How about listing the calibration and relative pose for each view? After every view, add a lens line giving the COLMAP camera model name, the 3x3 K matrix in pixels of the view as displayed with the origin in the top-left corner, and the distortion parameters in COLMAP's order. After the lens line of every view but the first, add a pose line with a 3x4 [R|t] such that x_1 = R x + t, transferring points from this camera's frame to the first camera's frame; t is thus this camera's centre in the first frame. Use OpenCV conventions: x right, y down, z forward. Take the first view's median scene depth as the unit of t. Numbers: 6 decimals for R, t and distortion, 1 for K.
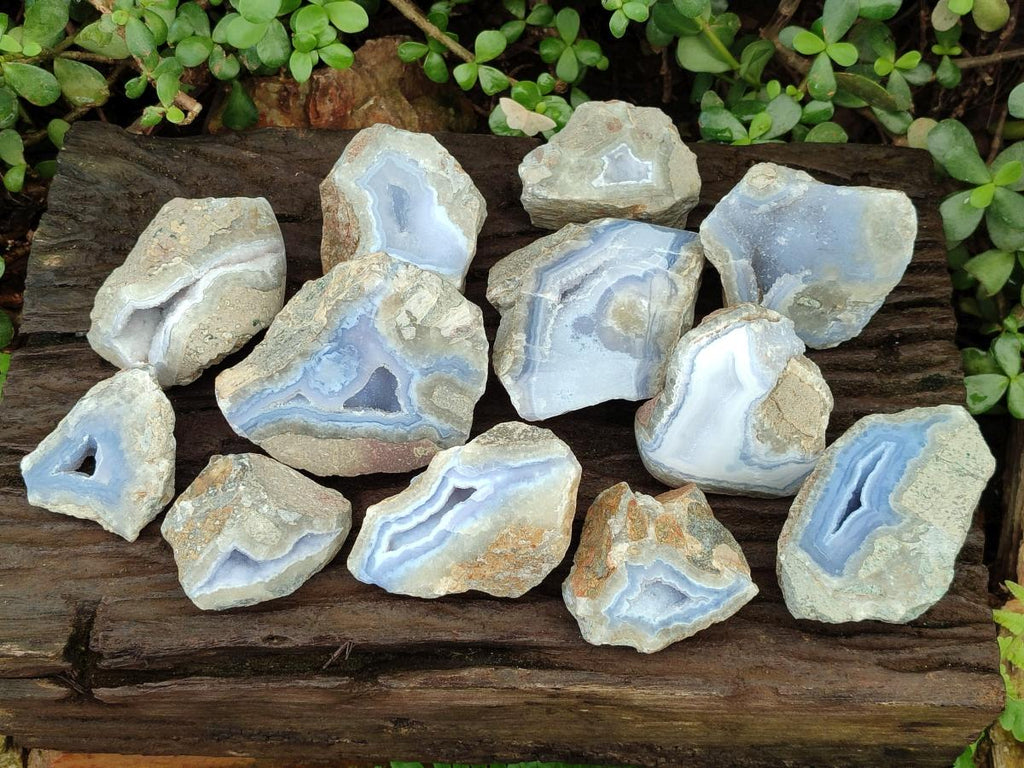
lens RADIAL K [[1513.9, 0, 512.0], [0, 1513.9, 384.0], [0, 0, 1]] dist [0.332752, -2.384144]
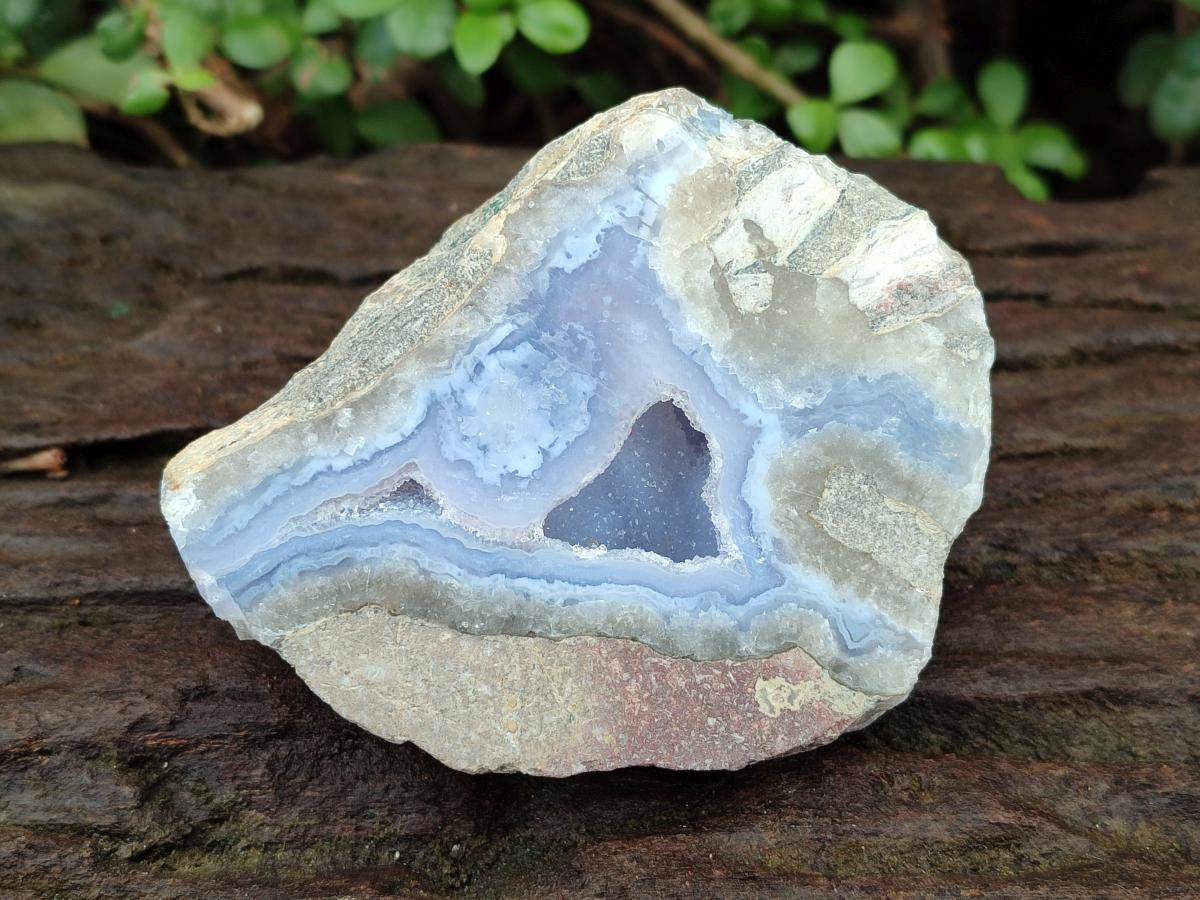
lens RADIAL K [[1774.2, 0, 600.0], [0, 1774.2, 450.0], [0, 0, 1]] dist [0.332752, -2.384144]
pose [[0.997504, 0.000867, -0.070603, -0.072637], [-0.027481, 0.925849, -0.376894, 0.141944], [0.065041, 0.377894, 0.923562, 0.648740]]
